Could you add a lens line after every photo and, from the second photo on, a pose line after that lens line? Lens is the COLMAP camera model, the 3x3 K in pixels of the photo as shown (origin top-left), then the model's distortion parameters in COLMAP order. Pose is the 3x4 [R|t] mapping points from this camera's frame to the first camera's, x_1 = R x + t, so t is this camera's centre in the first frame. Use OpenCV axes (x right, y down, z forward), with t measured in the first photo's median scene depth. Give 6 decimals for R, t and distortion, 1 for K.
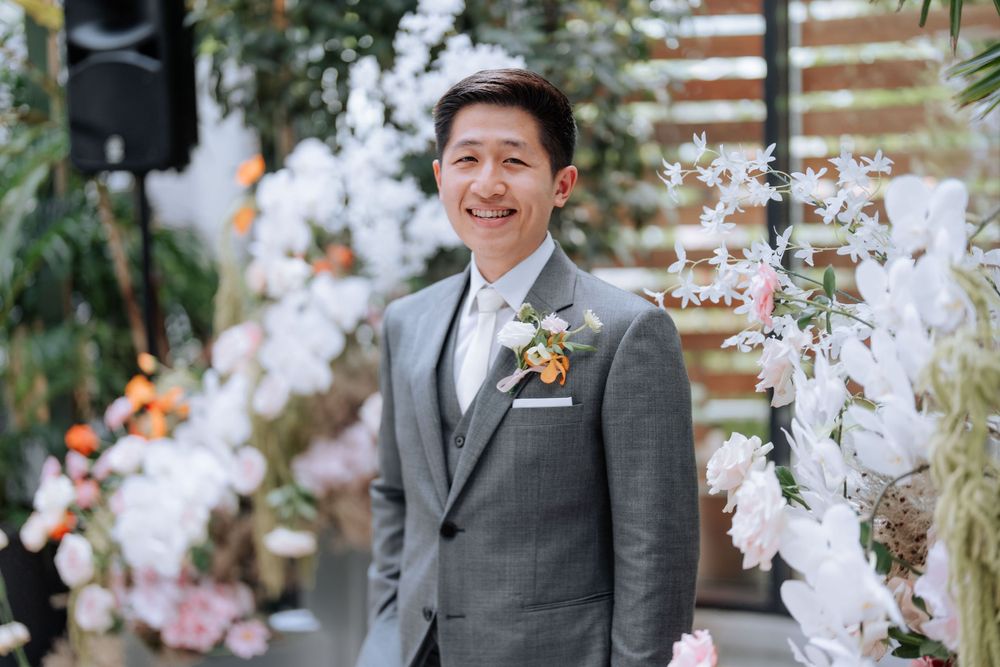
lens RADIAL K [[1385.2, 0, 502.9], [0, 1385.2, 336.6], [0, 0, 1]] dist [-0.014827, 0.000000]
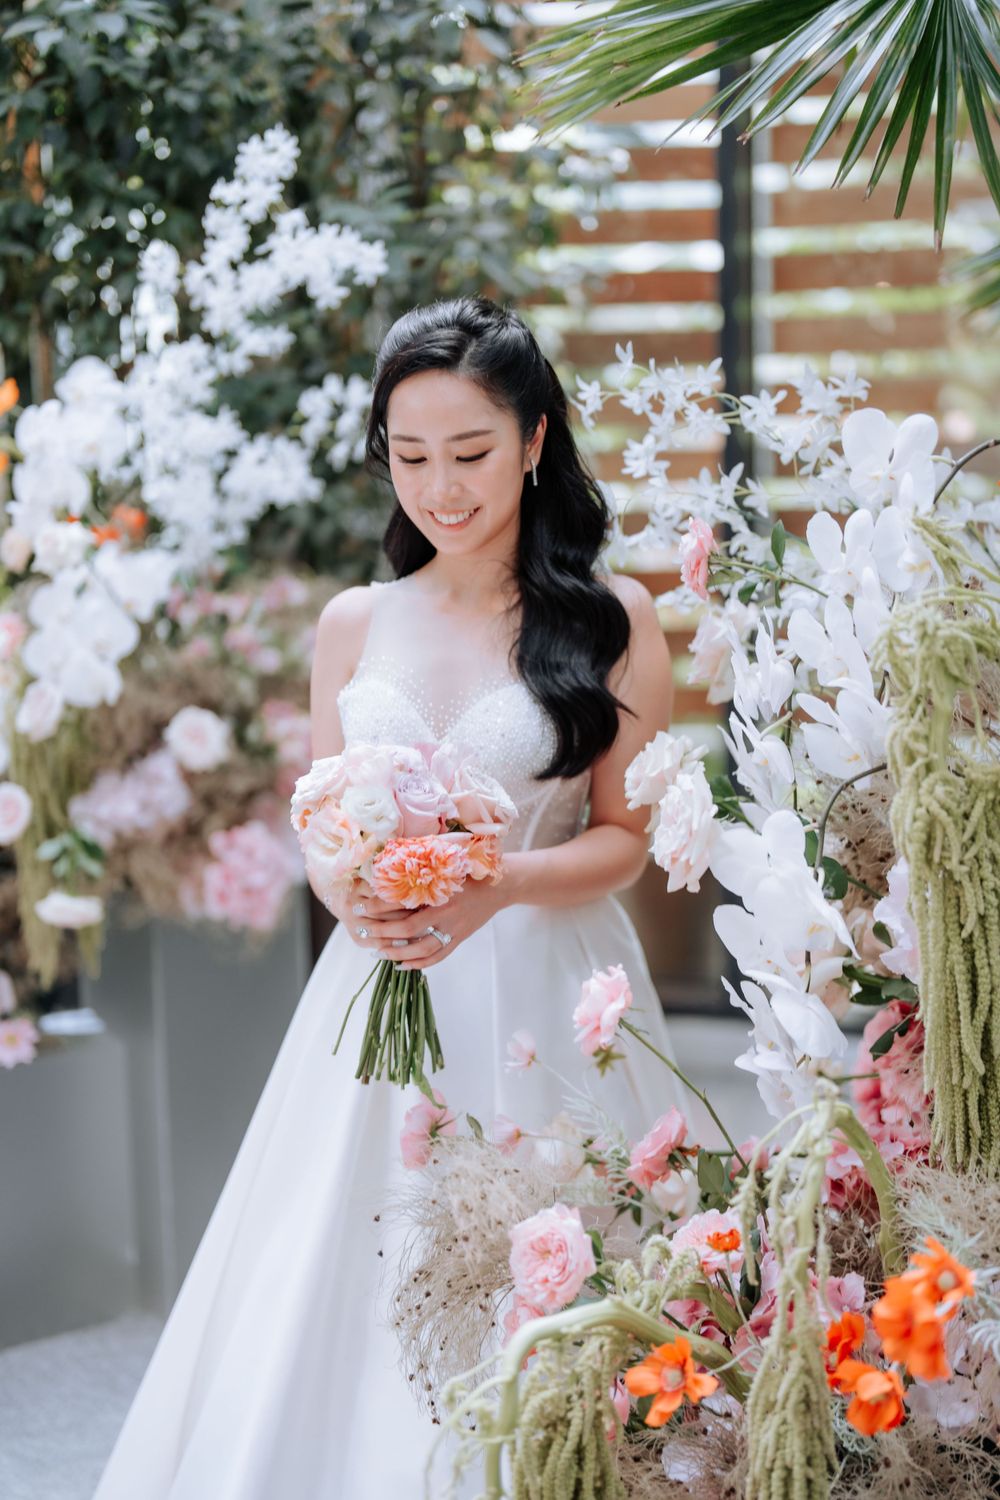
lens RADIAL K [[2077.9, 0, 499.6], [0, 2077.9, 742.7], [0, 0, 1]] dist [-0.014827, 0.000000]
pose [[0.997224, -0.008142, 0.074010, -0.006985], [0.004948, 0.999052, 0.043246, 0.013235], [-0.074292, -0.042760, 0.996319, -0.102929]]
